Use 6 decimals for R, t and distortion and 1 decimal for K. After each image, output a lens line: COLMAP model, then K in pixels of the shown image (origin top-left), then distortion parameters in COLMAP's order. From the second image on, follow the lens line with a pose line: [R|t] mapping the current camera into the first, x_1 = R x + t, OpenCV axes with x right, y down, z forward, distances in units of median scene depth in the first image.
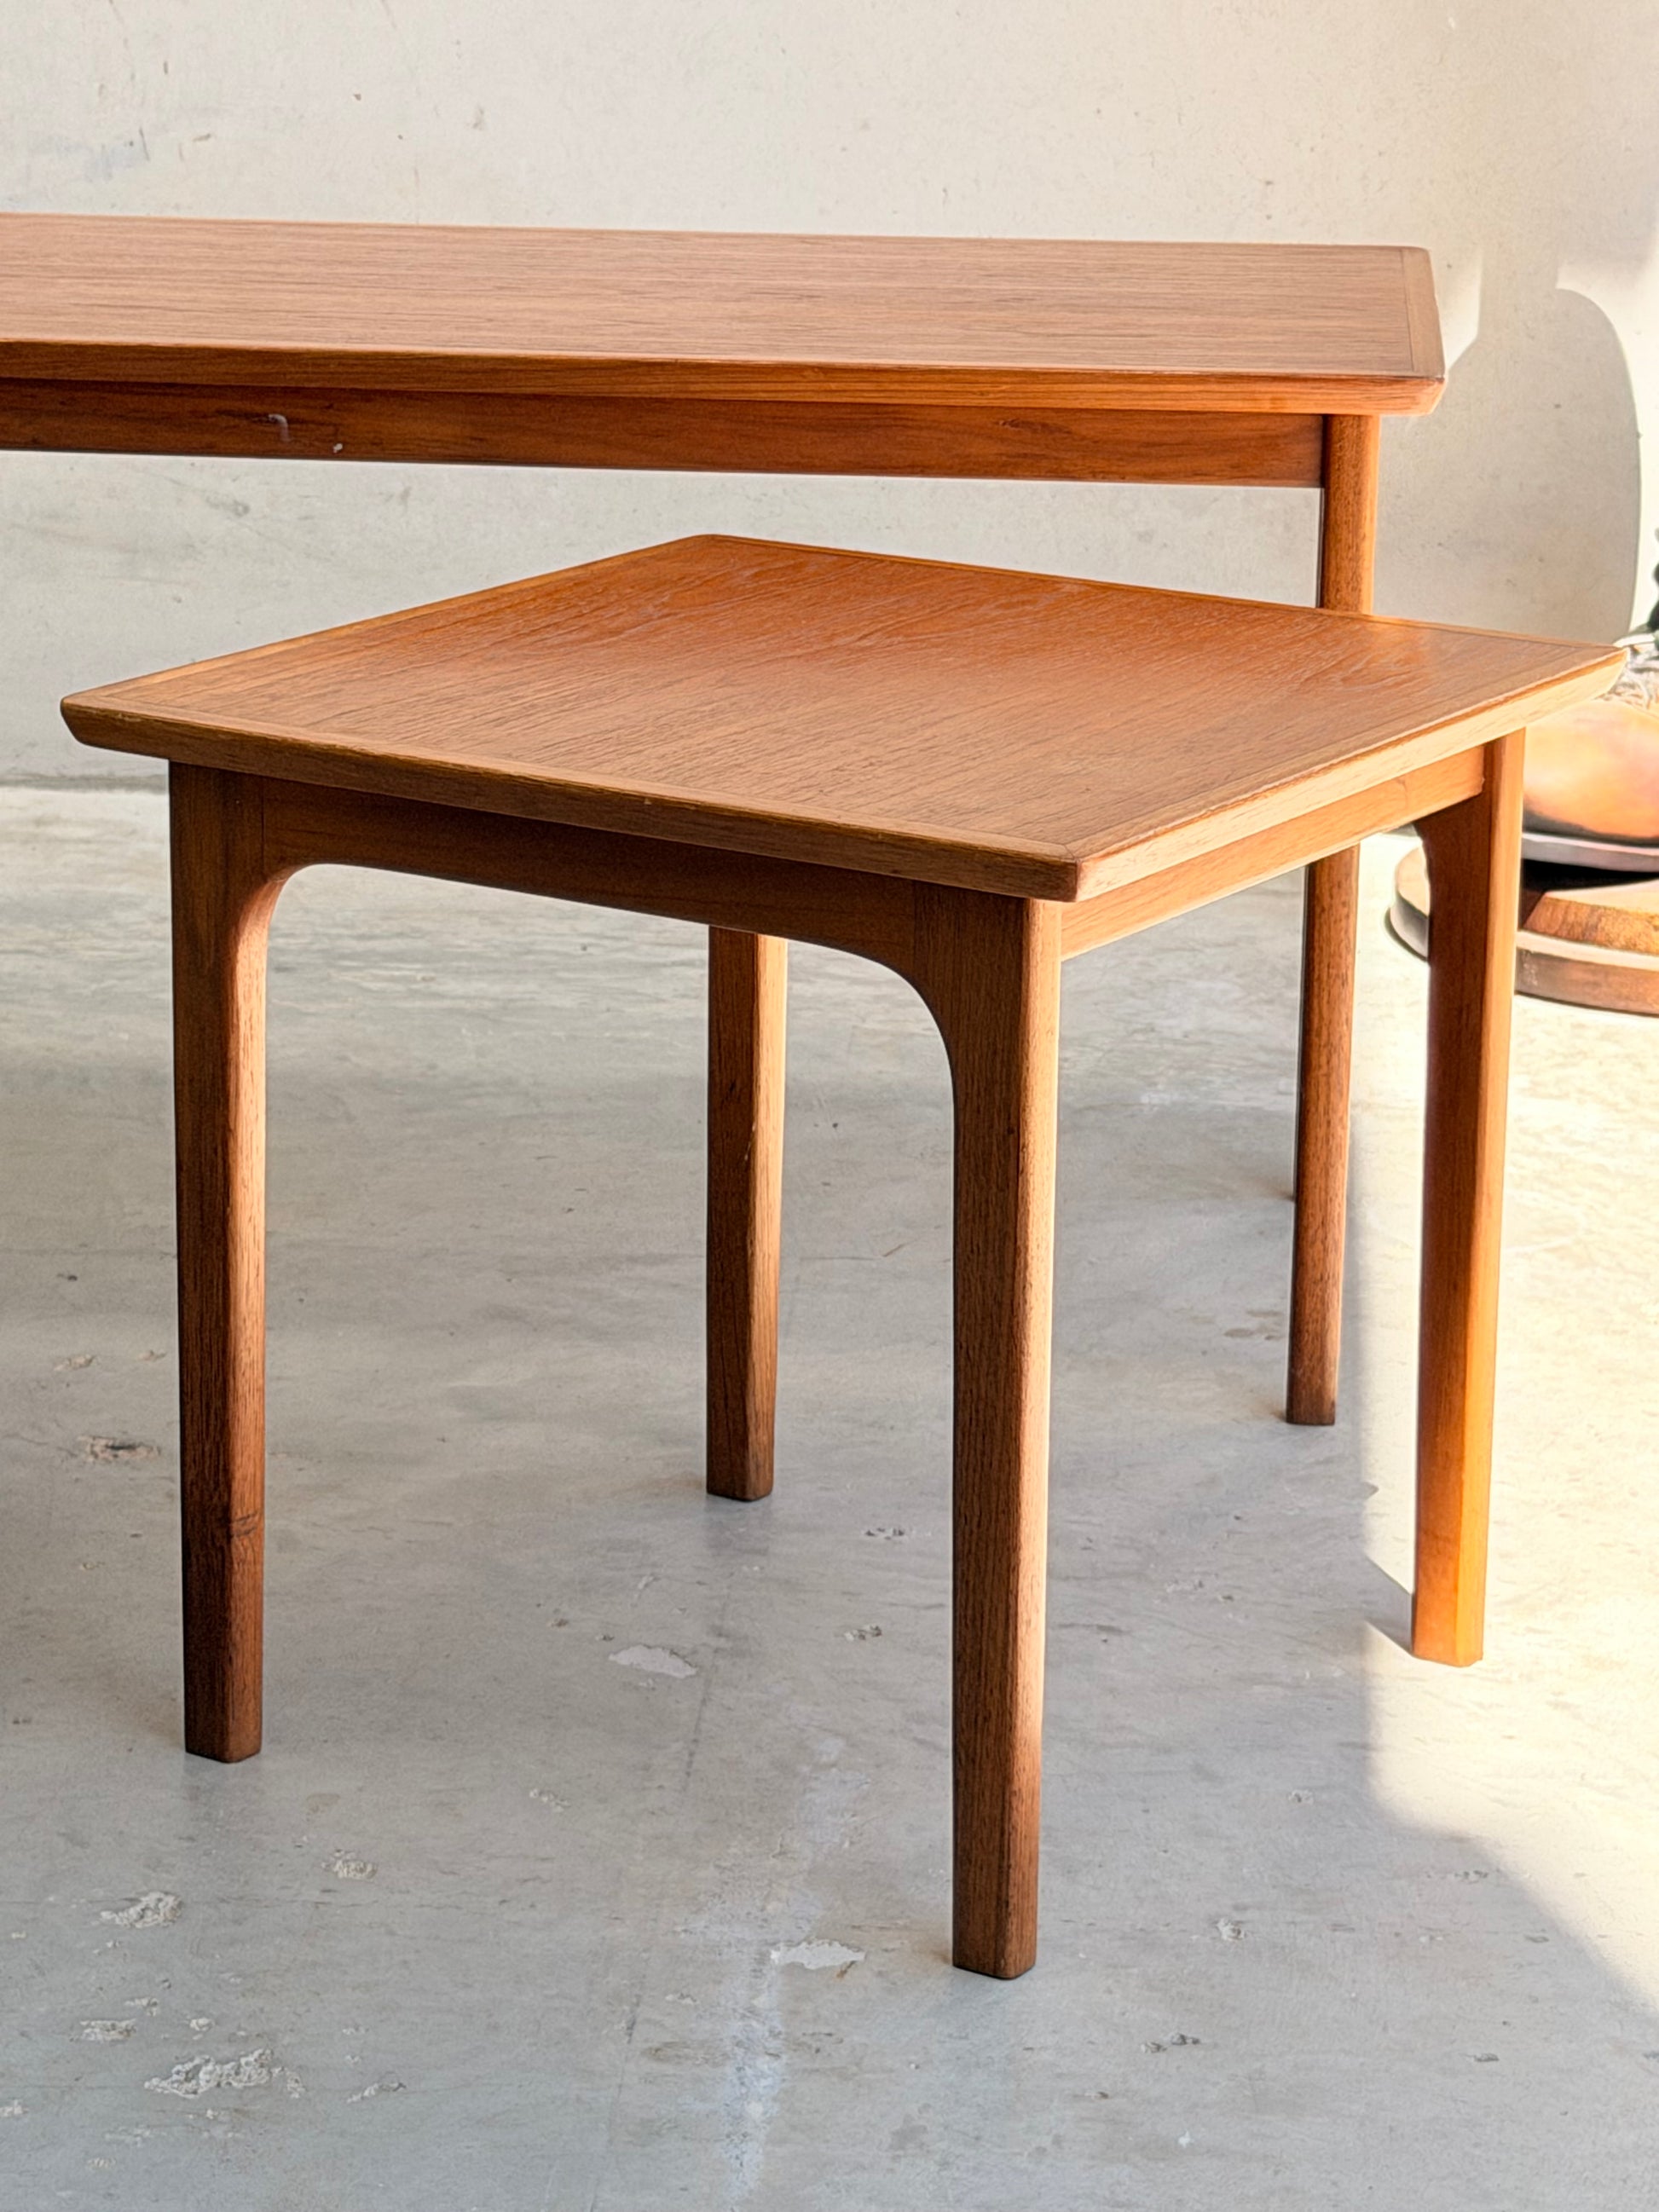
lens RADIAL K [[5679.2, 0, 853.4], [0, 5679.2, 1106.1], [0, 0, 1]] dist [0.094618, 1.010502]
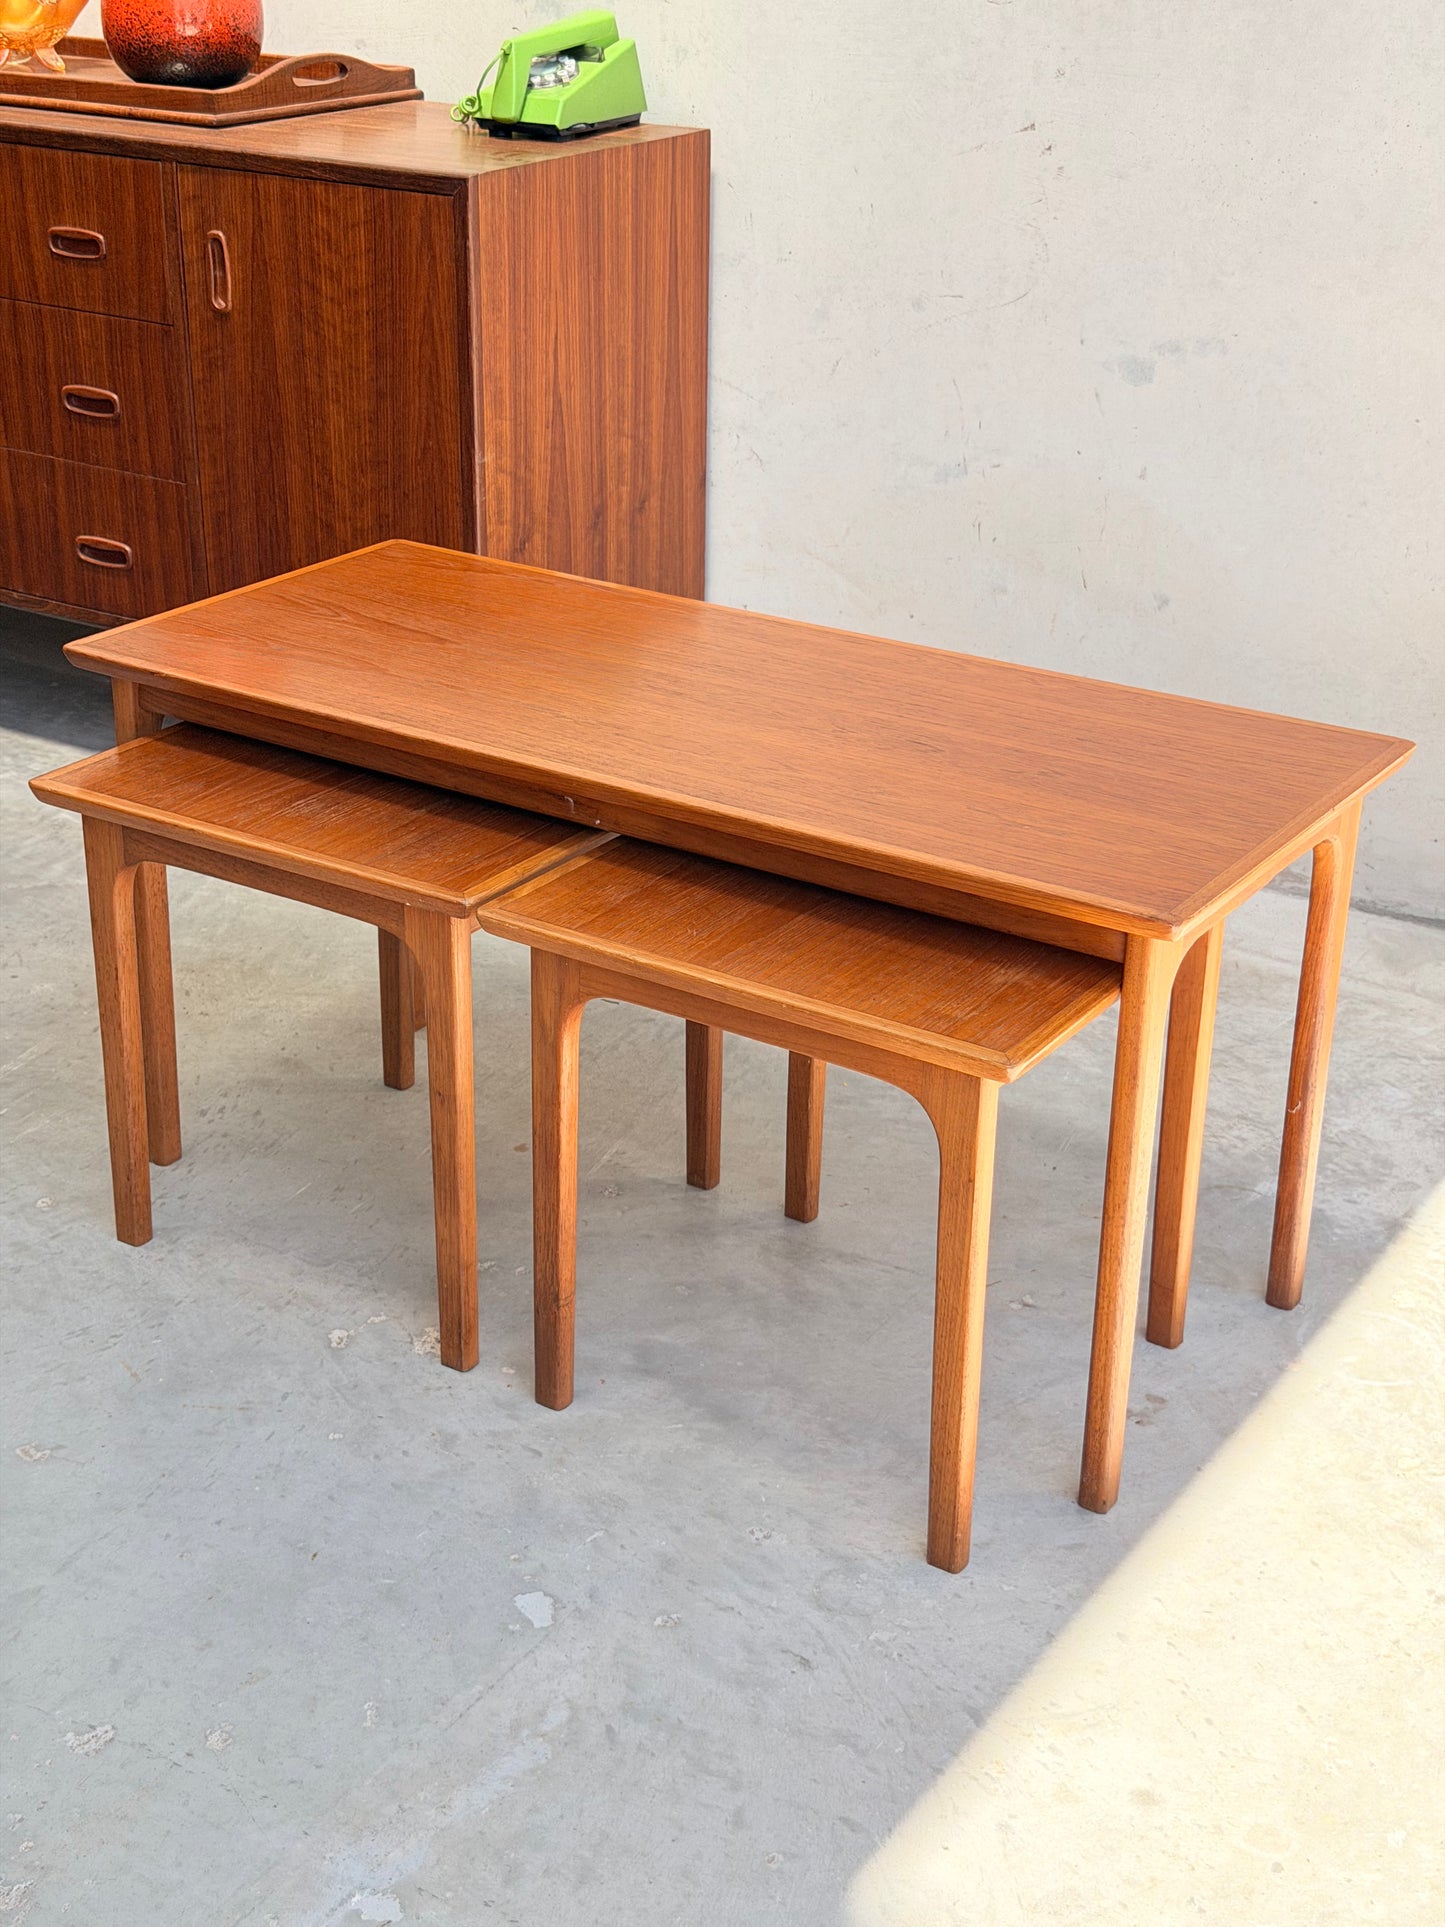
lens RADIAL K [[2698.0, 0, 690.5], [0, 2698.0, 974.8], [0, 0, 1]] dist [0.187161, -0.357733]
pose [[0.874067, 0.197633, -0.443788, 0.309746], [-0.135306, 0.976400, 0.168330, -0.216650], [0.466582, -0.087084, 0.880180, 0.305485]]
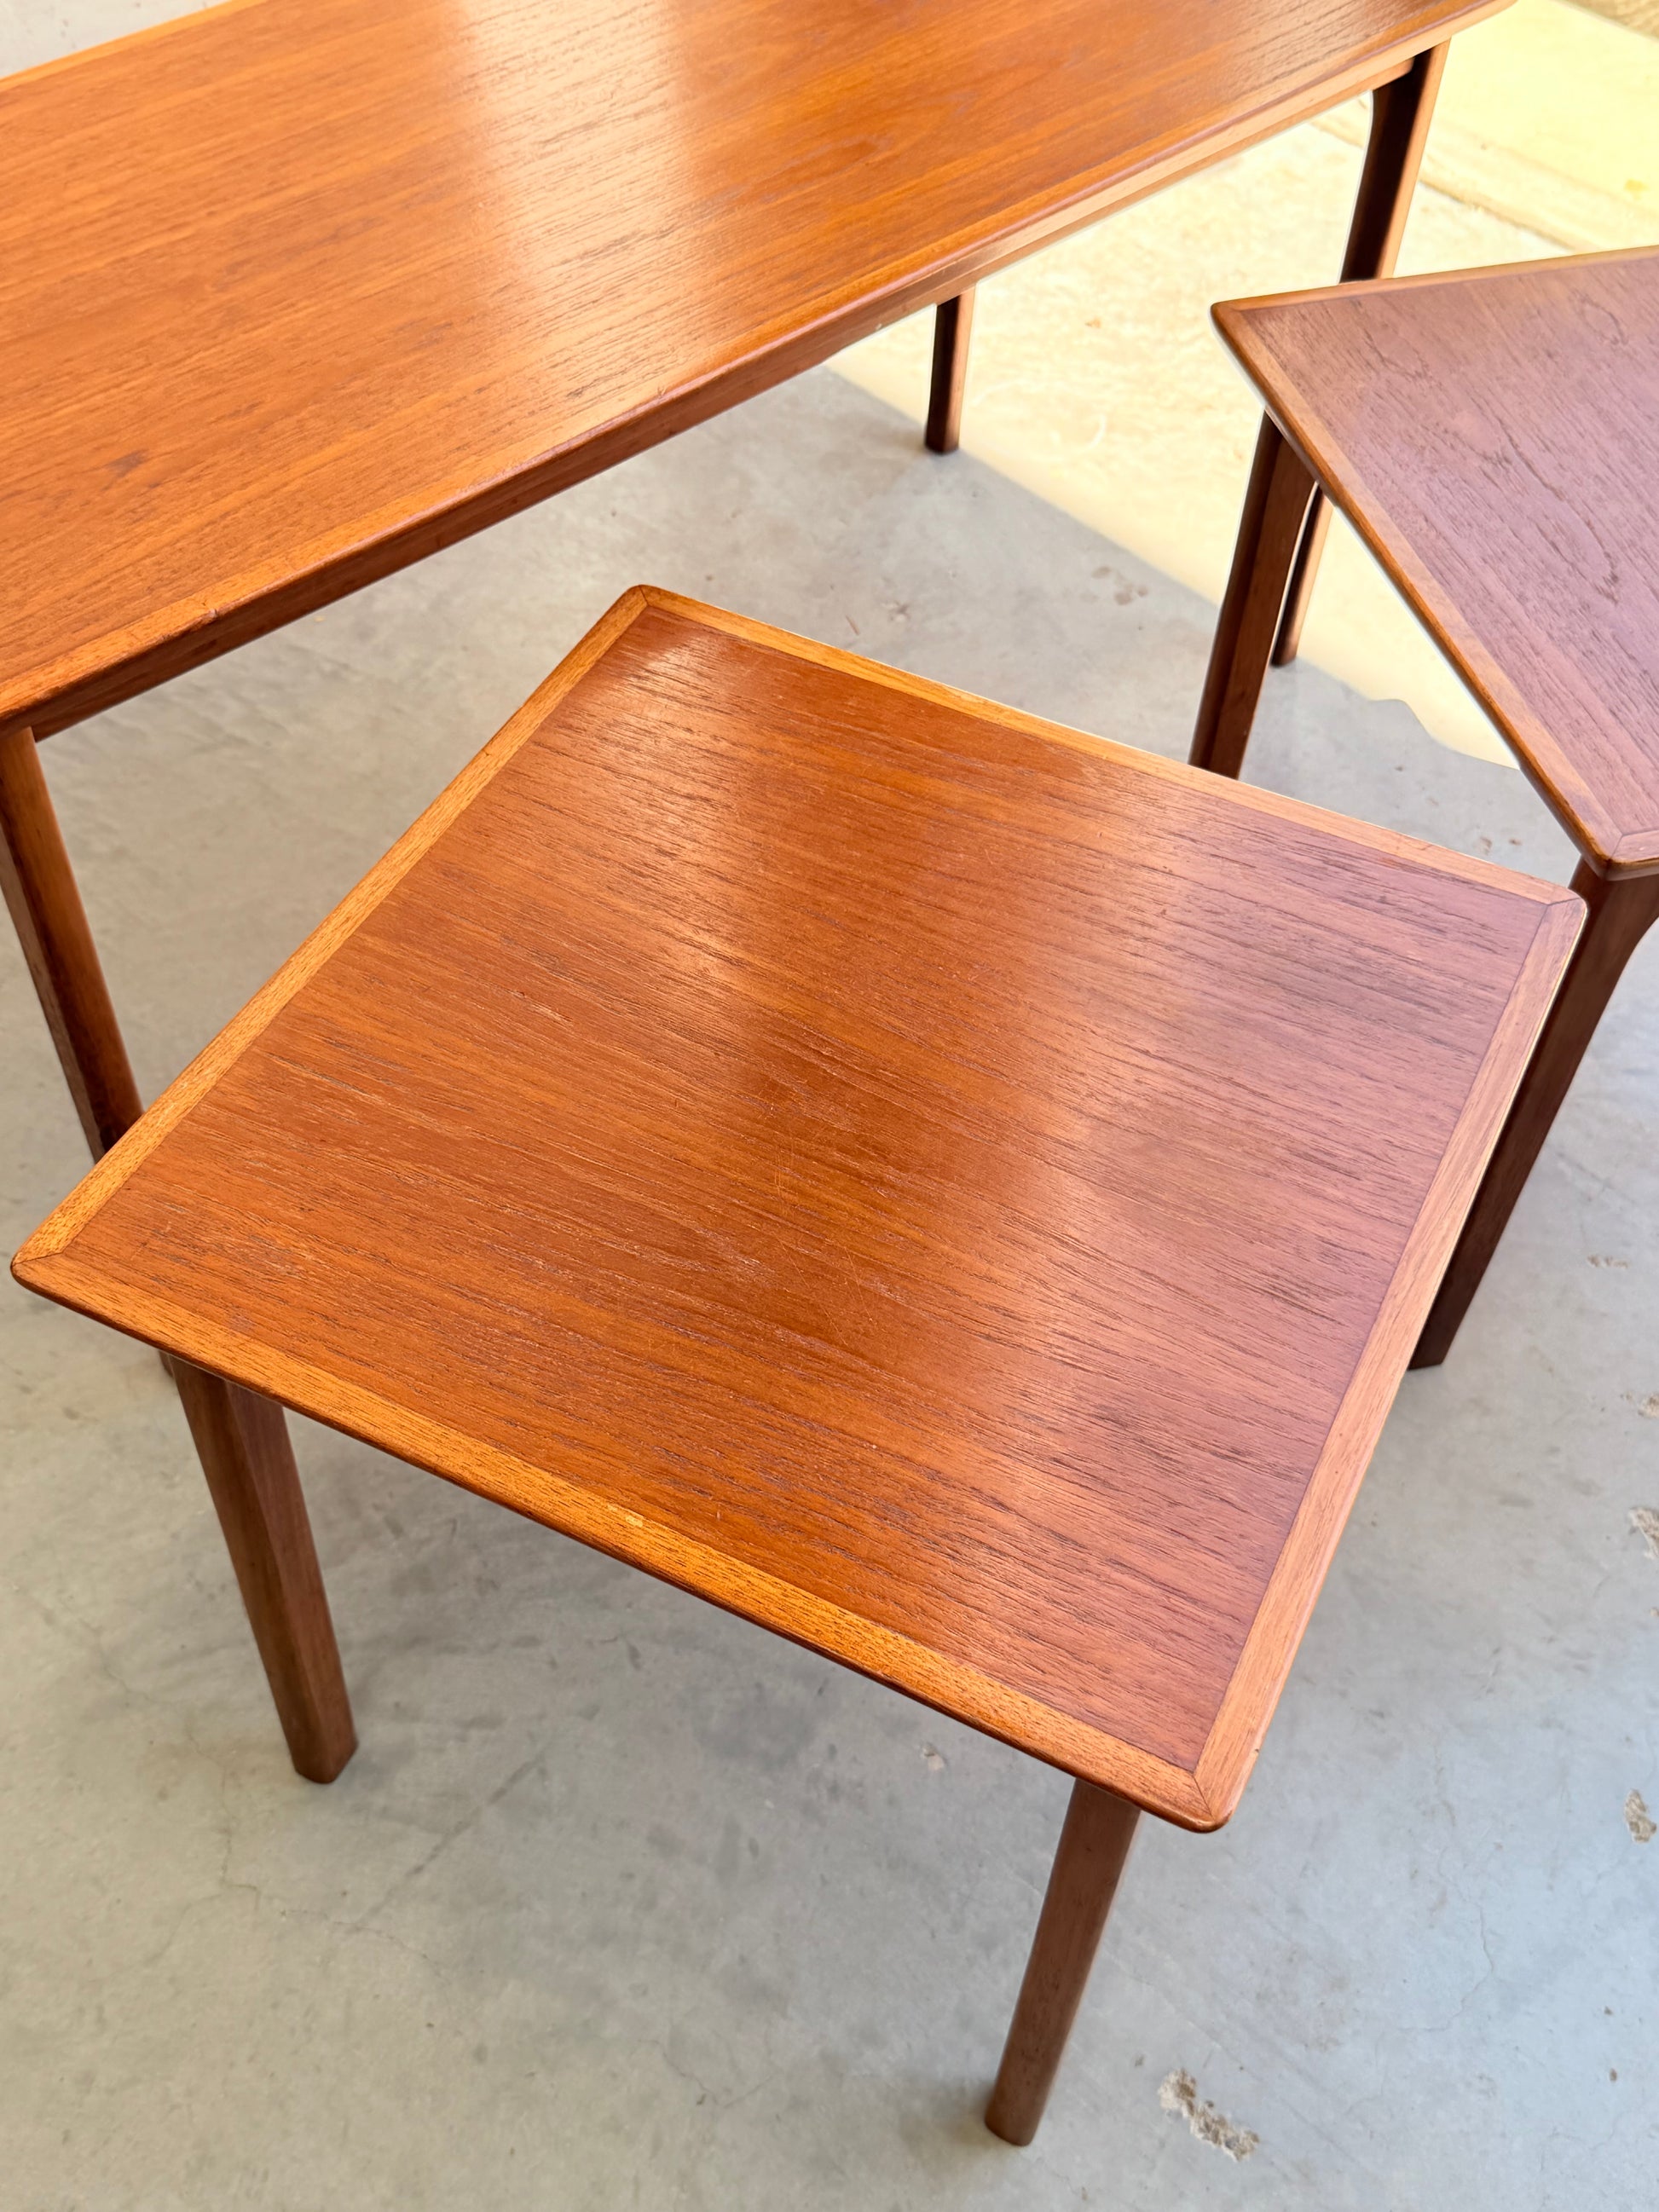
lens RADIAL K [[2303.6, 0, 829.5], [0, 2303.6, 1106.0], [0, 0, 1]] dist [0.150123, -0.341090]
pose [[0.668989, -0.557800, 0.491235, -0.417384], [0.177998, 0.761909, 0.622745, -0.293282], [-0.721644, -0.329171, 0.608996, 0.697431]]
